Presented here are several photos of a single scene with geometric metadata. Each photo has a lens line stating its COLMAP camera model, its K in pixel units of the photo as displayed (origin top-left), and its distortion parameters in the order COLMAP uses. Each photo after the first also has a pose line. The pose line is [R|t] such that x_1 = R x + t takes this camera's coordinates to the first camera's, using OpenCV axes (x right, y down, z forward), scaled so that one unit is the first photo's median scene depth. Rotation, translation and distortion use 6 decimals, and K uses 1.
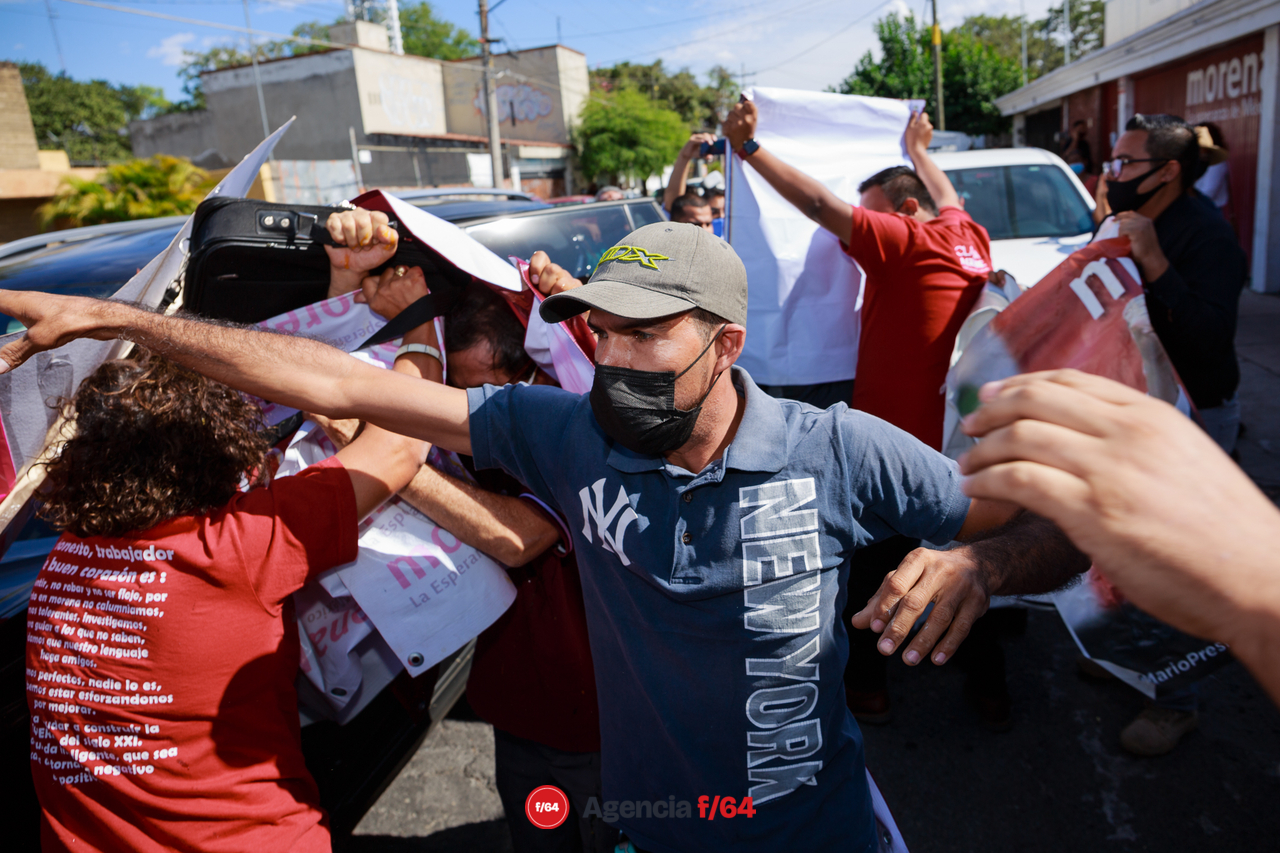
lens RADIAL K [[885.6, 0, 663.4], [0, 885.6, 399.0], [0, 0, 1]] dist [-0.104480, 0.082436]
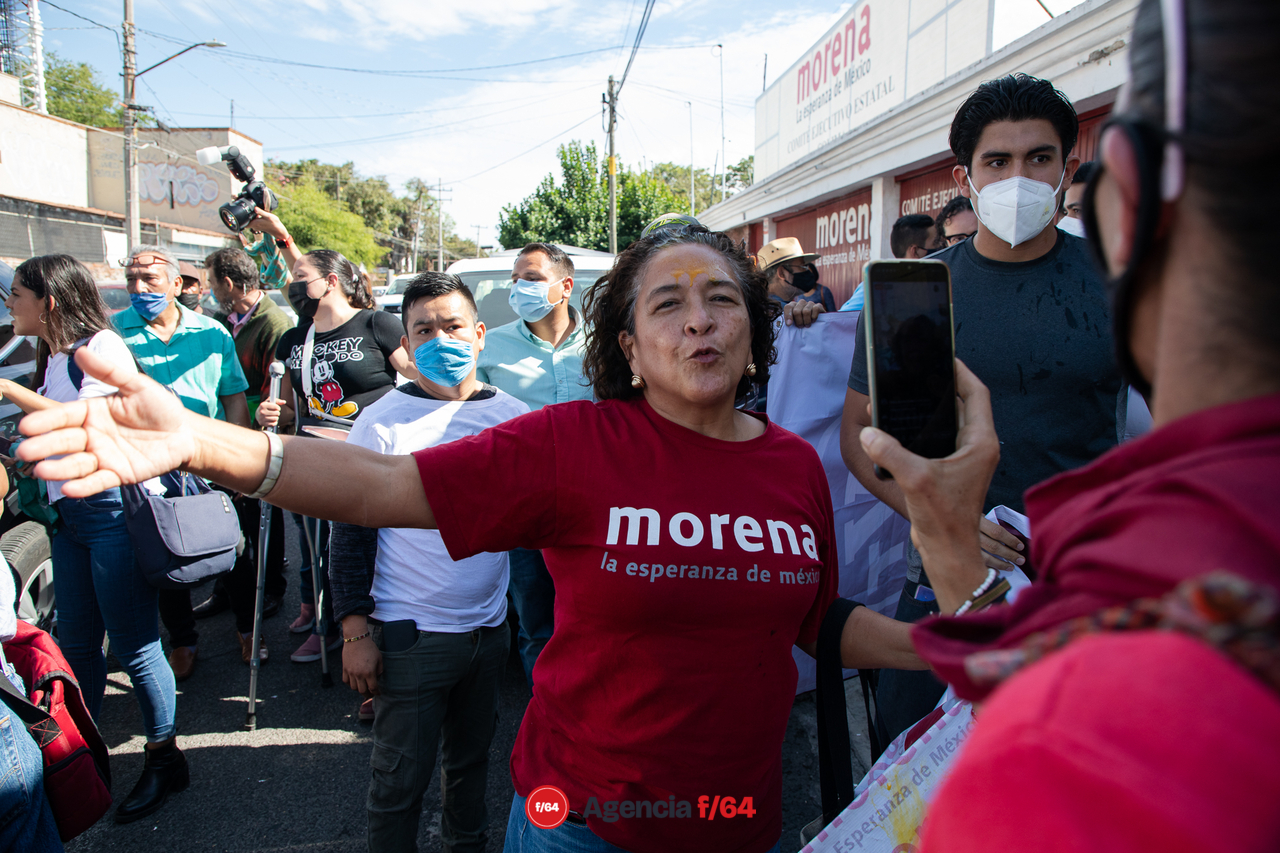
lens RADIAL K [[884.9, 0, 640.0], [0, 884.9, 426.5], [0, 0, 1]] dist [-0.073228, 0.027729]
pose [[0.948622, 0.053472, 0.311861, 0.031586], [-0.020989, 0.994080, -0.106601, -0.001370], [-0.315715, 0.094578, 0.944129, 0.026714]]
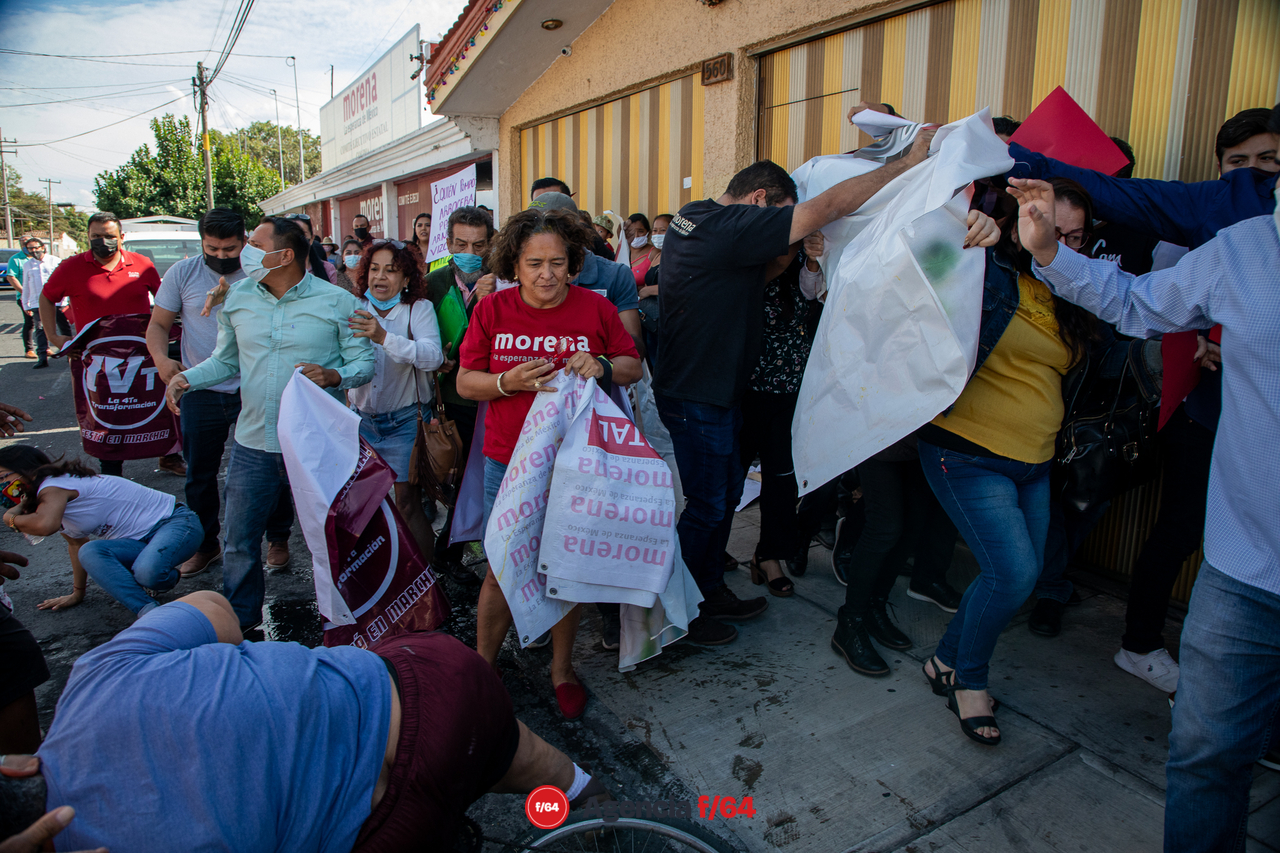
lens RADIAL K [[867.6, 0, 640.0], [0, 867.6, 426.5], [0, 0, 1]] dist [-0.084234, 0.049216]
pose [[0.738450, -0.026058, 0.673805, -0.033034], [0.078199, 0.995820, -0.047190, 0.059610], [-0.669759, 0.087538, 0.737401, -0.191303]]
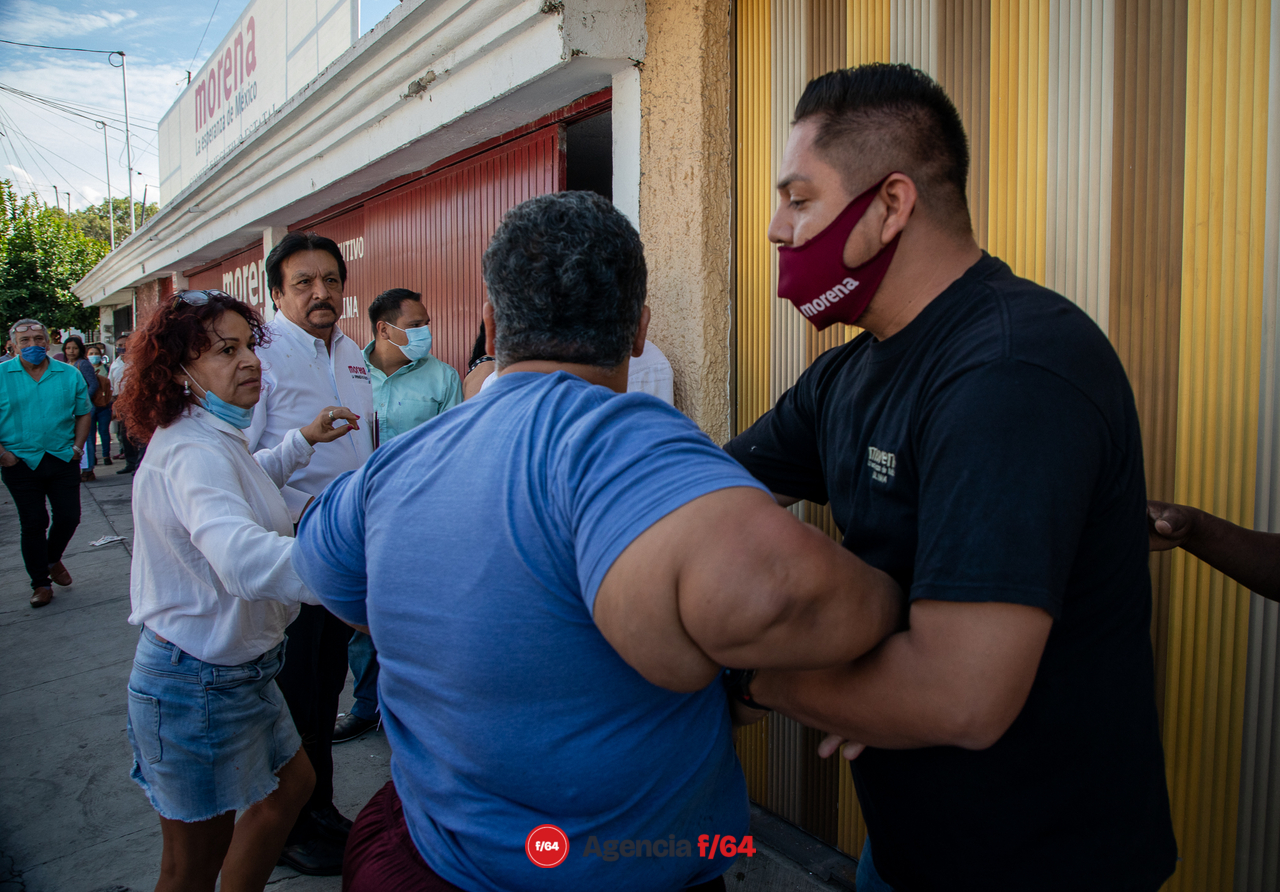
lens RADIAL K [[976.6, 0, 693.7], [0, 976.6, 416.3], [0, 0, 1]] dist [-0.062095, 0.036922]
pose [[0.650559, 0.048391, 0.757913, 0.080054], [0.120227, 0.978821, -0.165693, -0.011110], [-0.749879, 0.198914, 0.630963, 0.030138]]
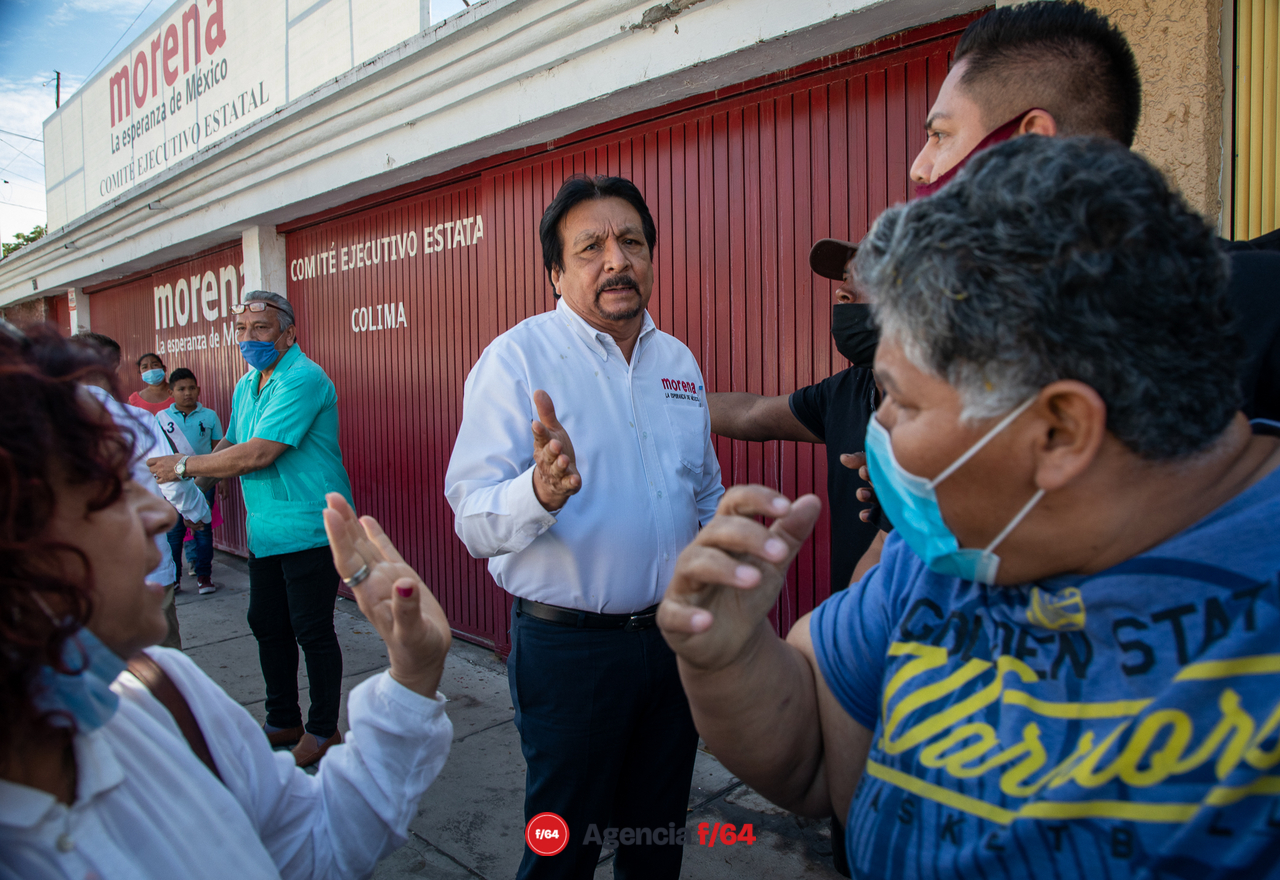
lens RADIAL K [[920.3, 0, 659.2], [0, 920.3, 438.9], [0, 0, 1]] dist [-0.078809, 0.048600]
pose [[0.525116, 0.032706, 0.850402, 0.072672], [0.167490, 0.975746, -0.140950, -0.027021], [-0.834386, 0.216449, 0.506902, 0.106123]]
